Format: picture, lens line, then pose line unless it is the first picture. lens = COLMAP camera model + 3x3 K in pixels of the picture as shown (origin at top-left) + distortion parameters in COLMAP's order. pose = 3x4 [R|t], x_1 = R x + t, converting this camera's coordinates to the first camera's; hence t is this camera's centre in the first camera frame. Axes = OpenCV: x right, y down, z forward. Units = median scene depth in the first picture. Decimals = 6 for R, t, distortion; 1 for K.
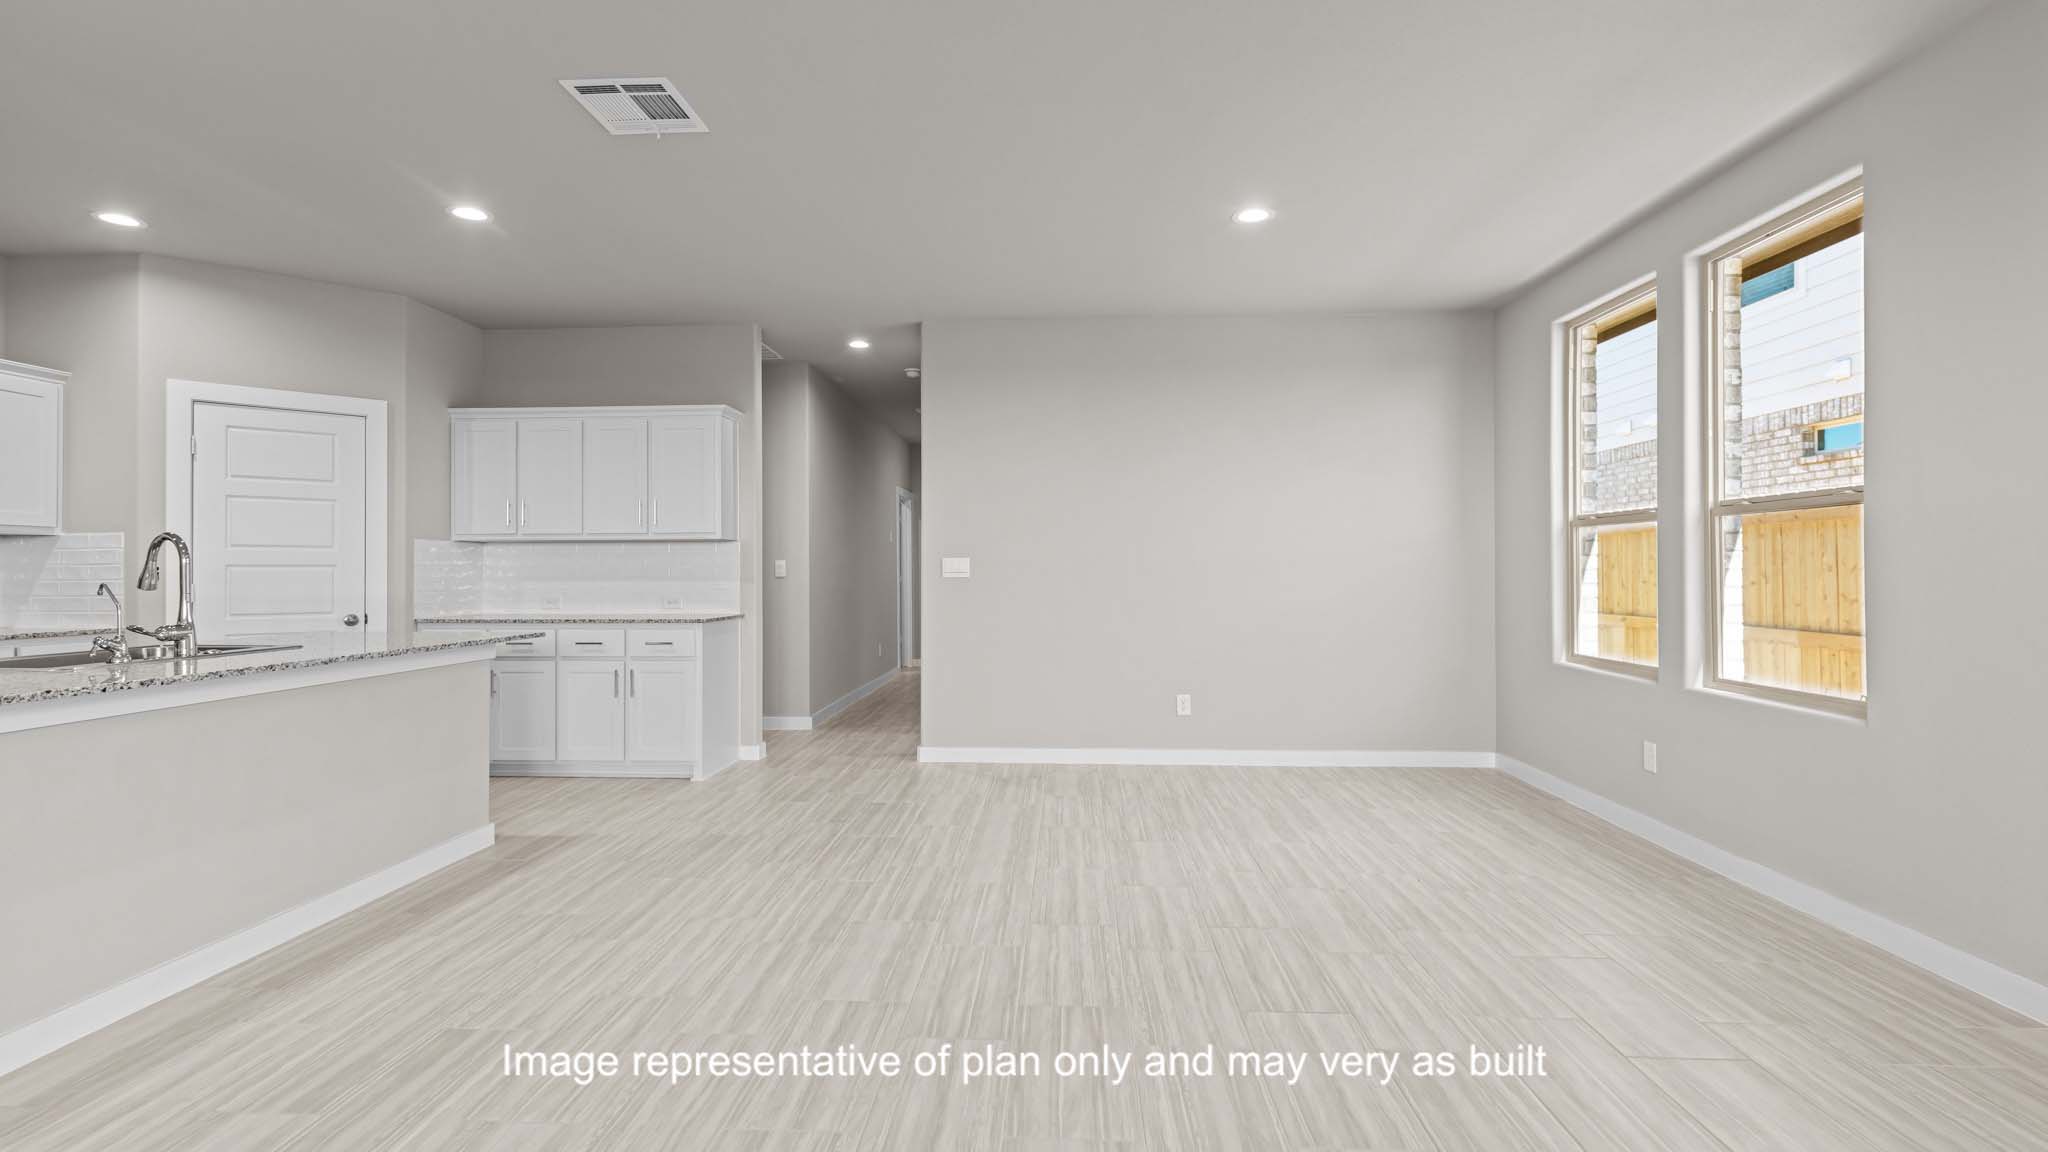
lens RADIAL K [[939.2, 0, 1014.4], [0, 939.2, 565.5], [0, 0, 1]] dist [0.006887, -0.000722]
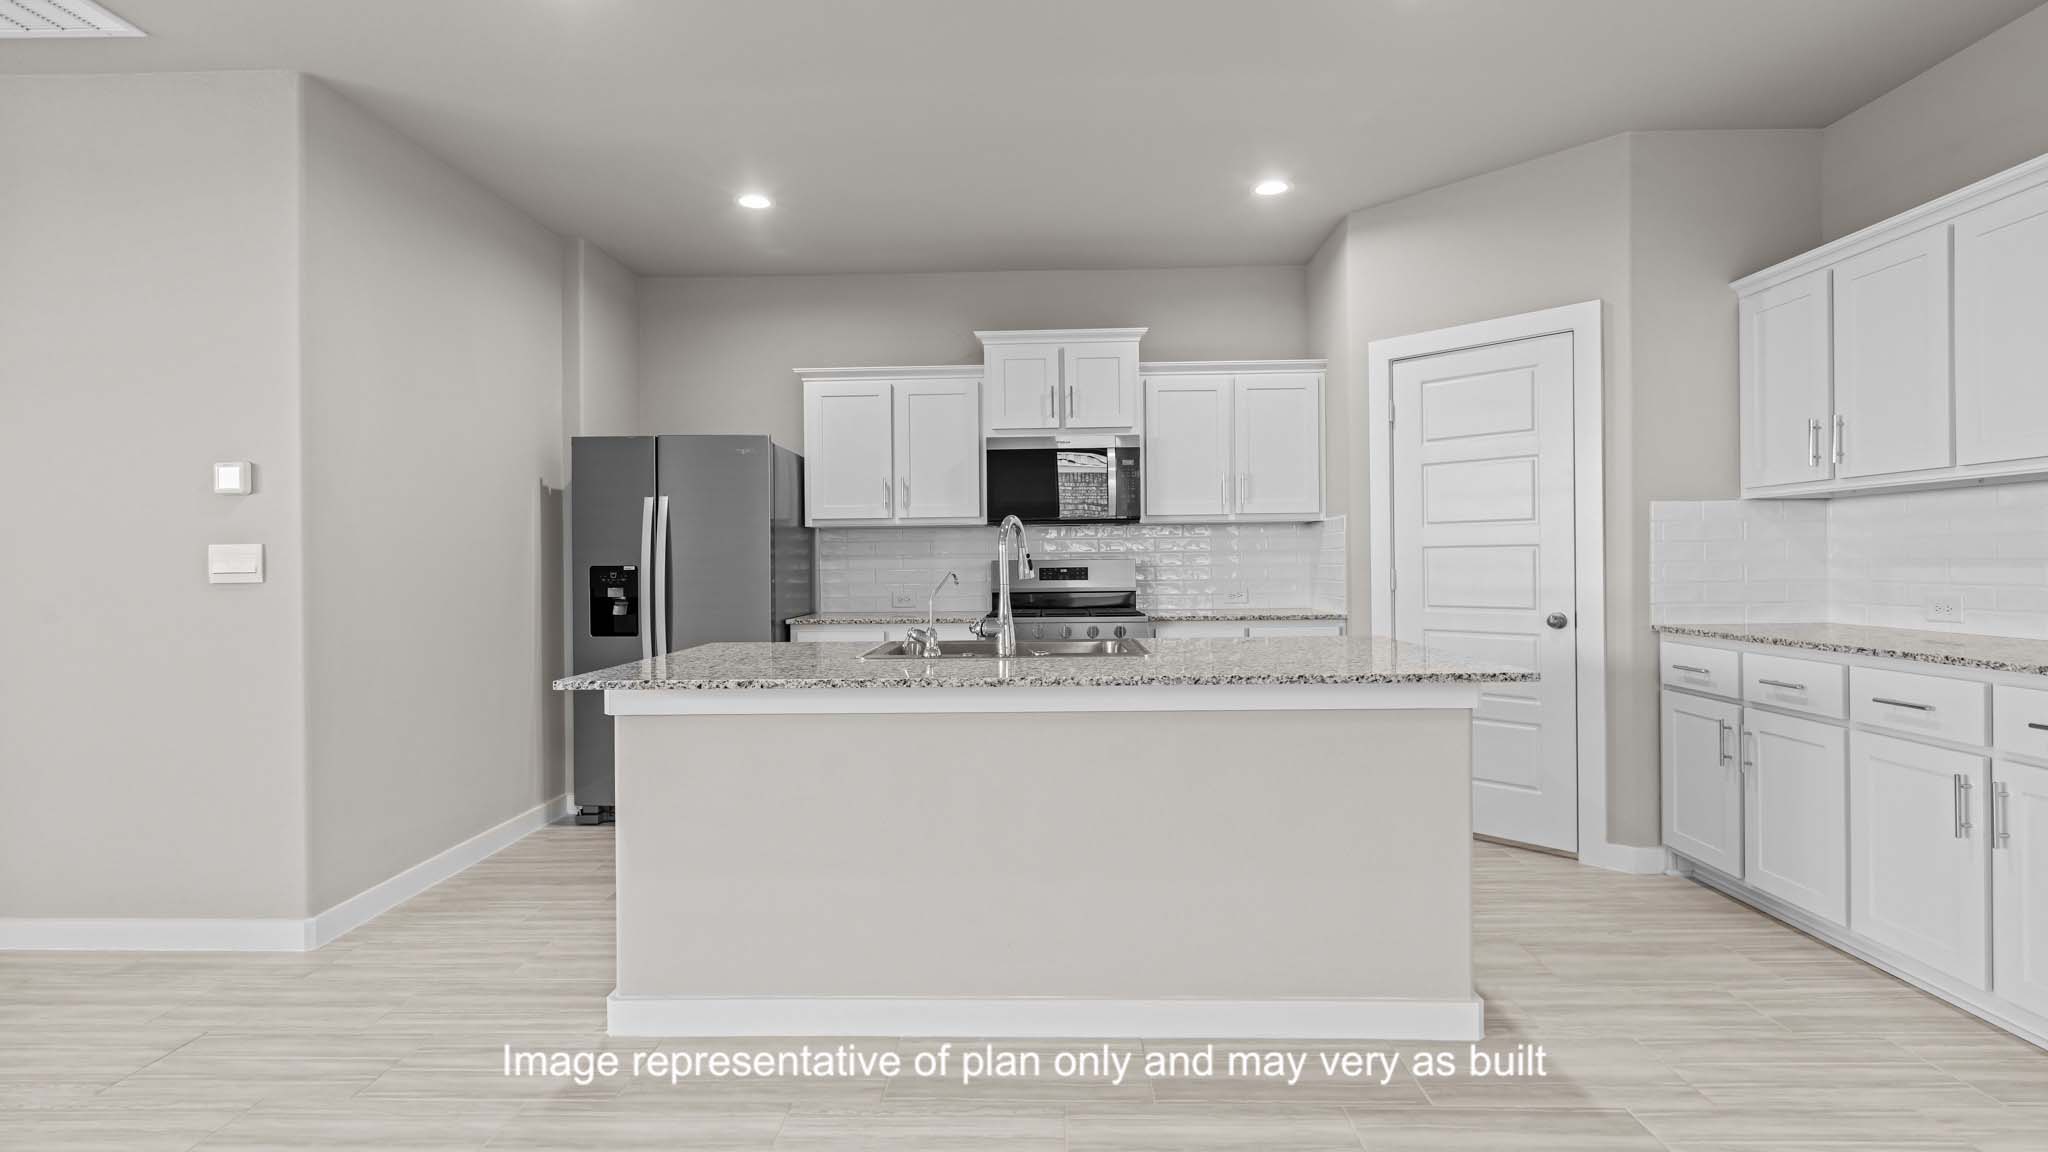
lens RADIAL K [[939.2, 0, 1021.2], [0, 939.2, 571.6], [0, 0, 1]] dist [0.006887, -0.000722]
pose [[0.030750, 0.009276, -0.999484, -0.003973], [0.018654, 0.999777, 0.009853, 0.005810], [0.999353, -0.018947, 0.030571, 0.558836]]
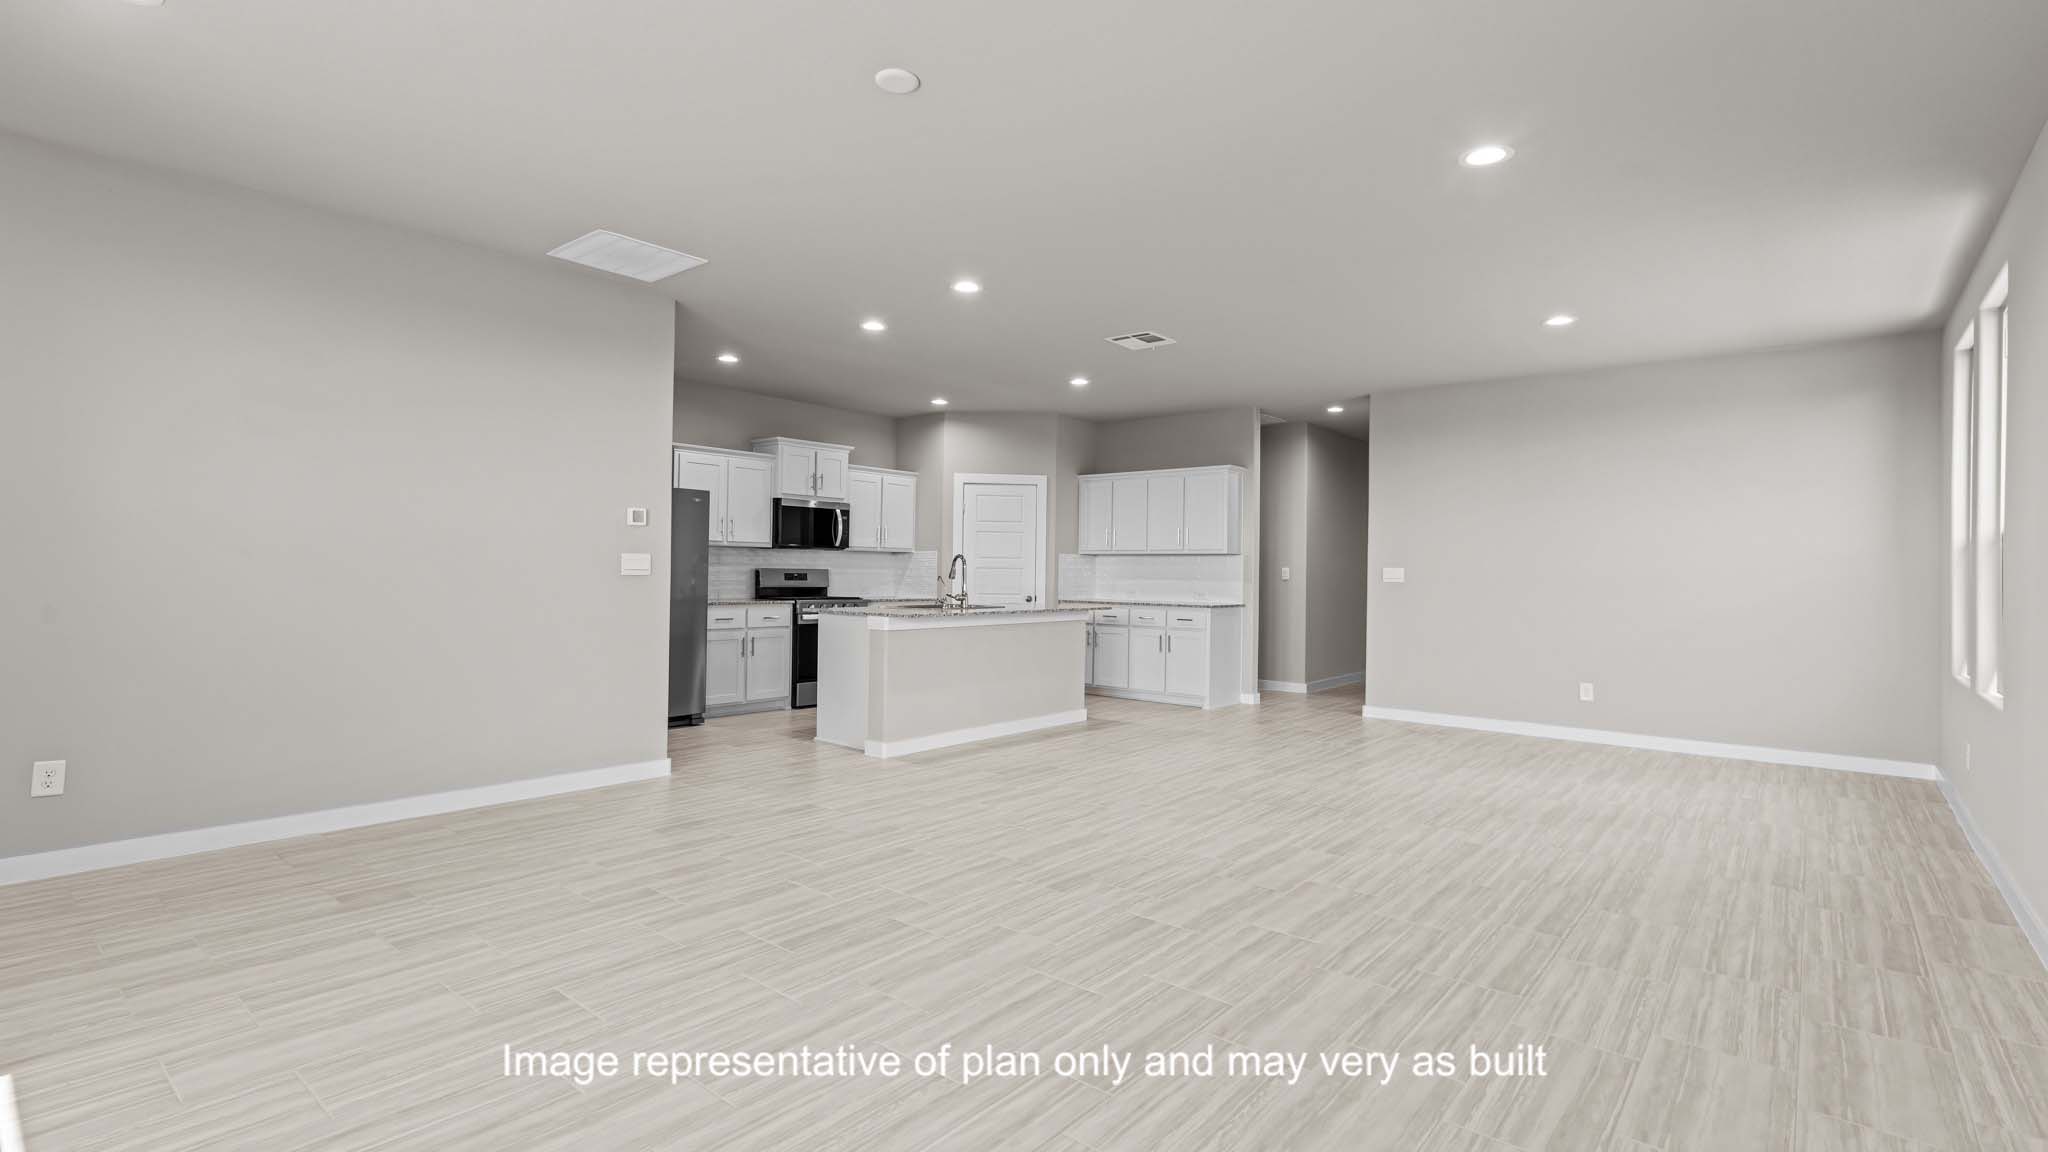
lens RADIAL K [[939.2, 0, 1026.1], [0, 939.2, 577.1], [0, 0, 1]] dist [0.006887, -0.000722]
pose [[0.804174, 0.017132, -0.594148, 0.347976], [-0.012133, 0.999849, 0.012408, -0.005920], [0.594271, -0.002769, 0.804260, -0.433933]]
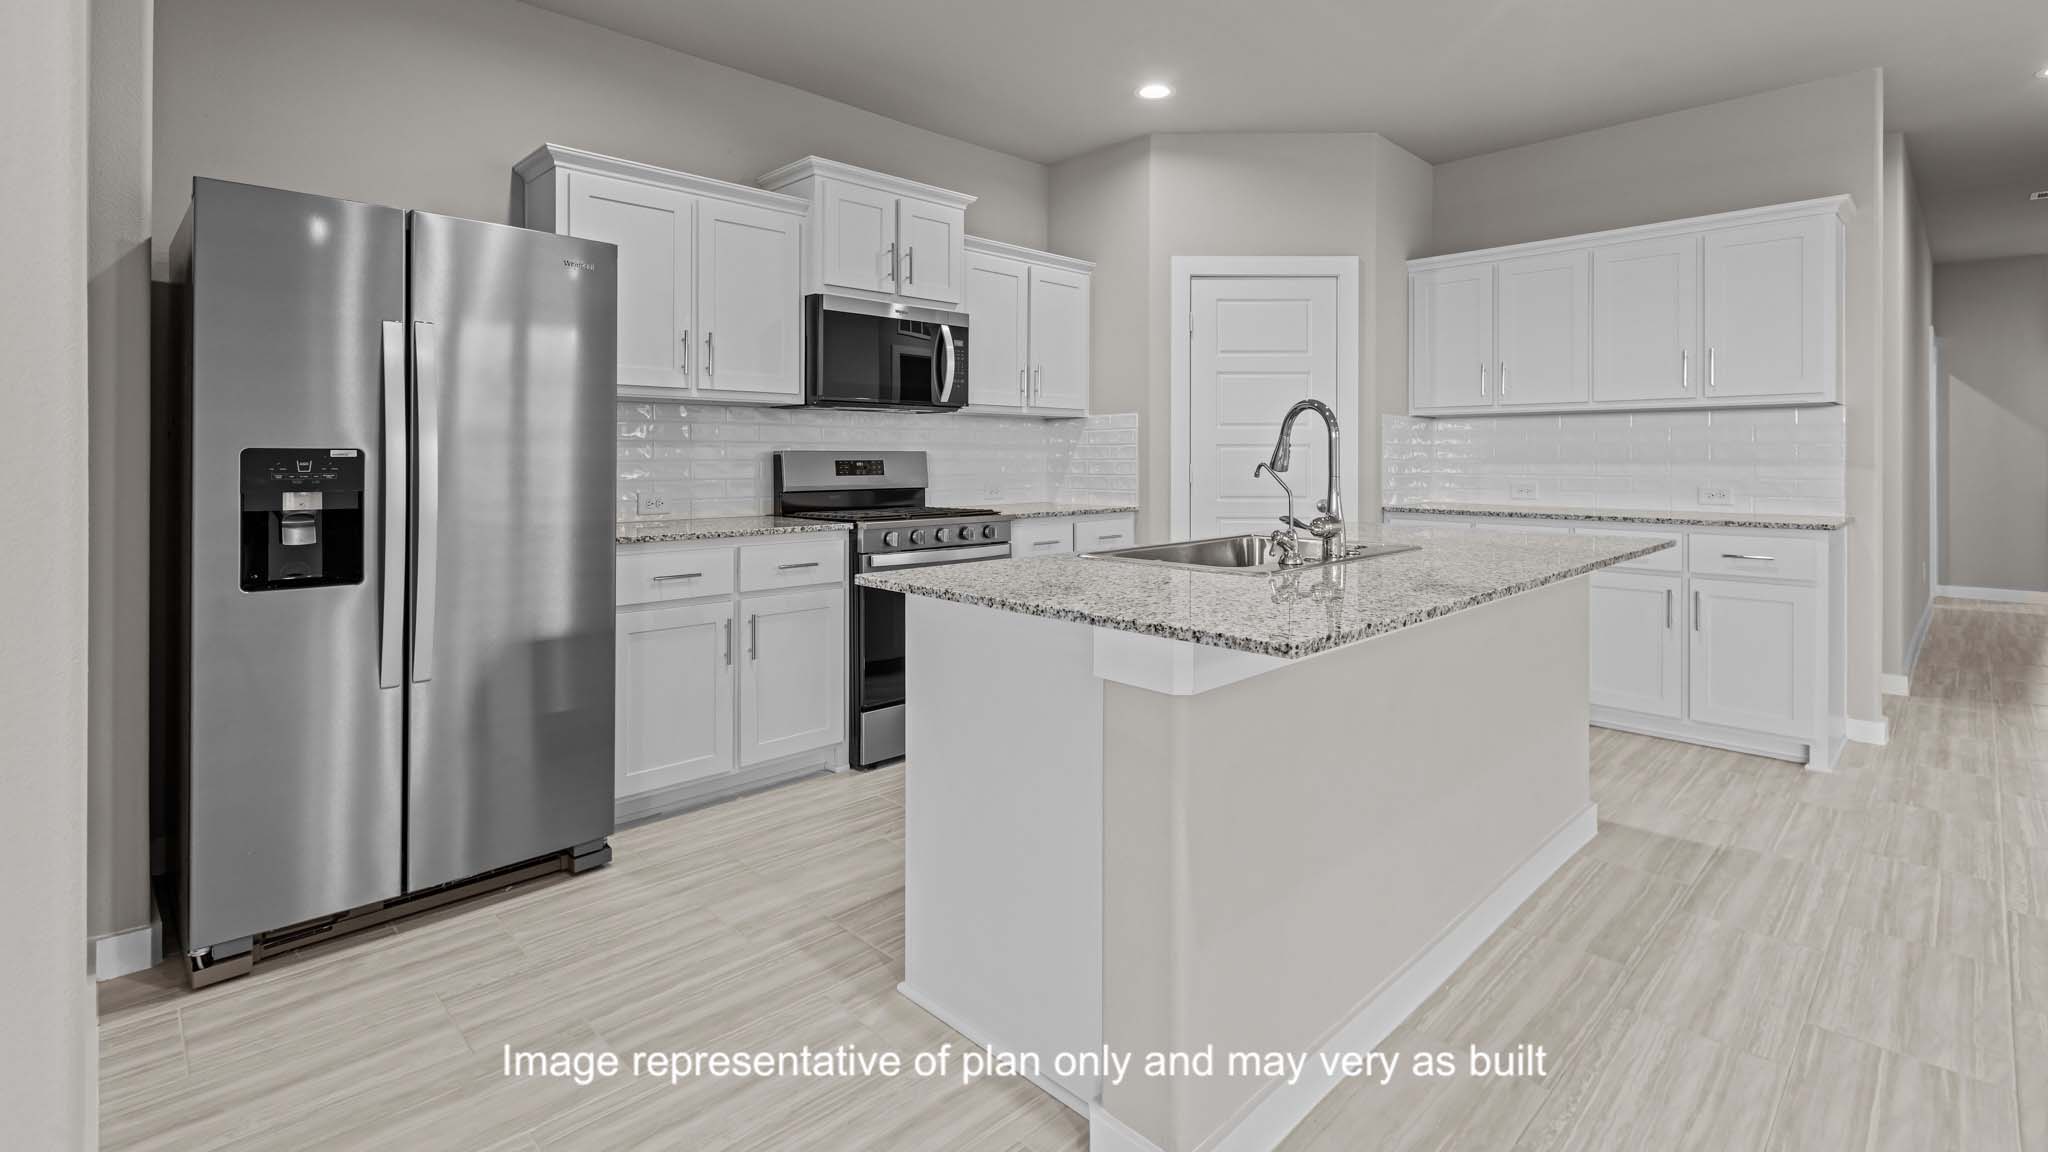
lens RADIAL K [[939.2, 0, 1022.2], [0, 939.2, 464.7], [0, 0, 1]] dist [0.006887, -0.000722]
pose [[0.742787, 0.008044, -0.669480, -0.311415], [0.003022, 0.999877, 0.015366, 0.003977], [0.669521, -0.013437, 0.742671, 0.143266]]
